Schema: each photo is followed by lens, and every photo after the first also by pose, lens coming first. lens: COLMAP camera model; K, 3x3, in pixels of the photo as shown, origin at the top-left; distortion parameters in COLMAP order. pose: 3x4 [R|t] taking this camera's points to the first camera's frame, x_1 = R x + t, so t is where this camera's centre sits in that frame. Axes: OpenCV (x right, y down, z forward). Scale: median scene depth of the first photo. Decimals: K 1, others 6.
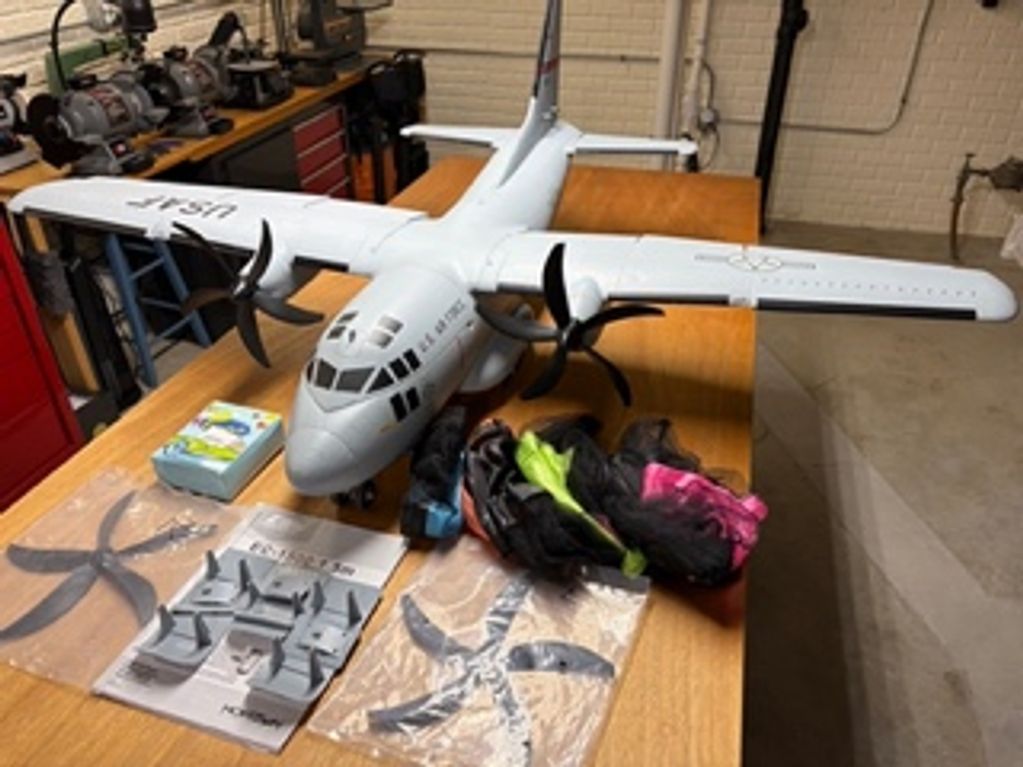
lens RADIAL K [[767.3, 0, 511.1], [0, 767.3, 386.1], [0, 0, 1]] dist [0.056571, -0.069588]
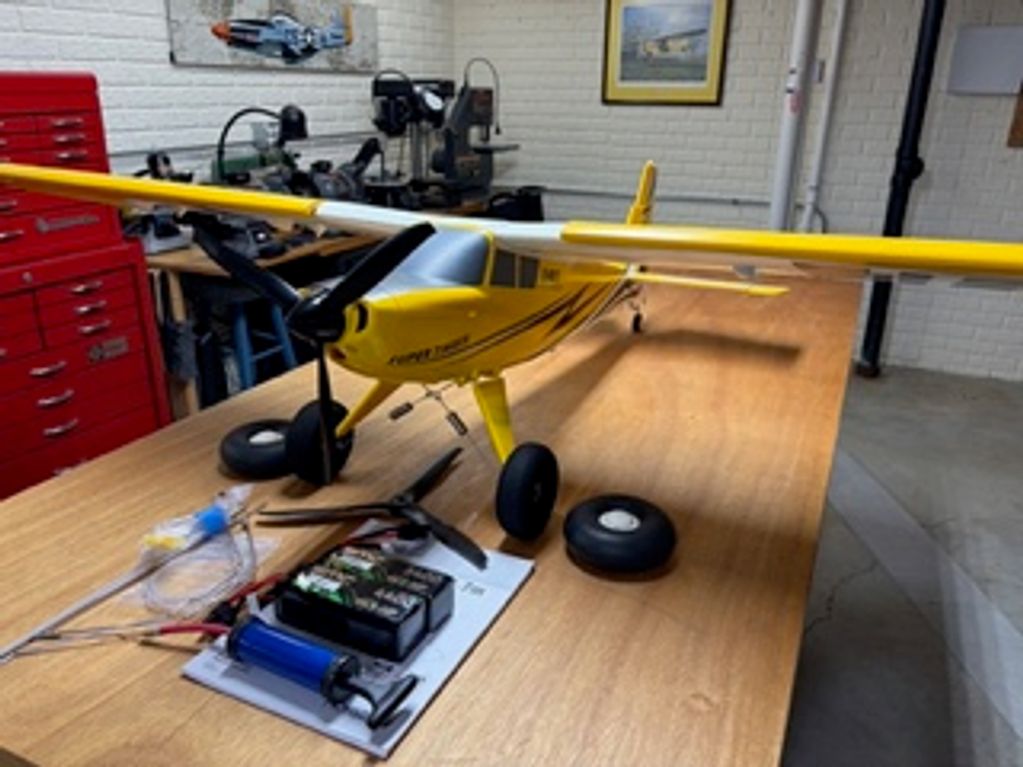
lens RADIAL K [[767.3, 0, 511.1], [0, 767.3, 386.1], [0, 0, 1]] dist [0.056571, -0.069588]
pose [[0.987155, 0.067113, -0.144983, 0.025316], [-0.095028, 0.976158, -0.195153, 0.078203], [0.128429, 0.206424, 0.969998, 0.011269]]
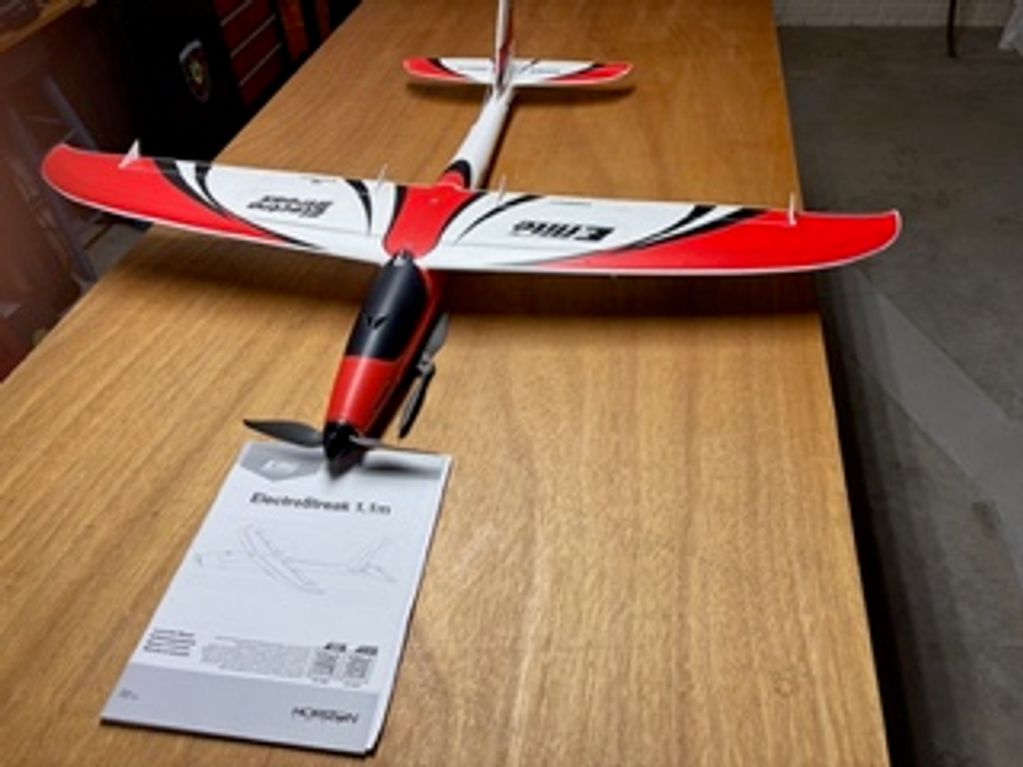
lens RADIAL K [[767.3, 0, 511.1], [0, 767.3, 386.1], [0, 0, 1]] dist [0.056571, -0.069588]
pose [[0.994716, -0.097908, 0.030891, -0.021197], [0.090057, 0.976590, 0.195350, -0.012081], [-0.049294, -0.191535, 0.980247, 0.078667]]
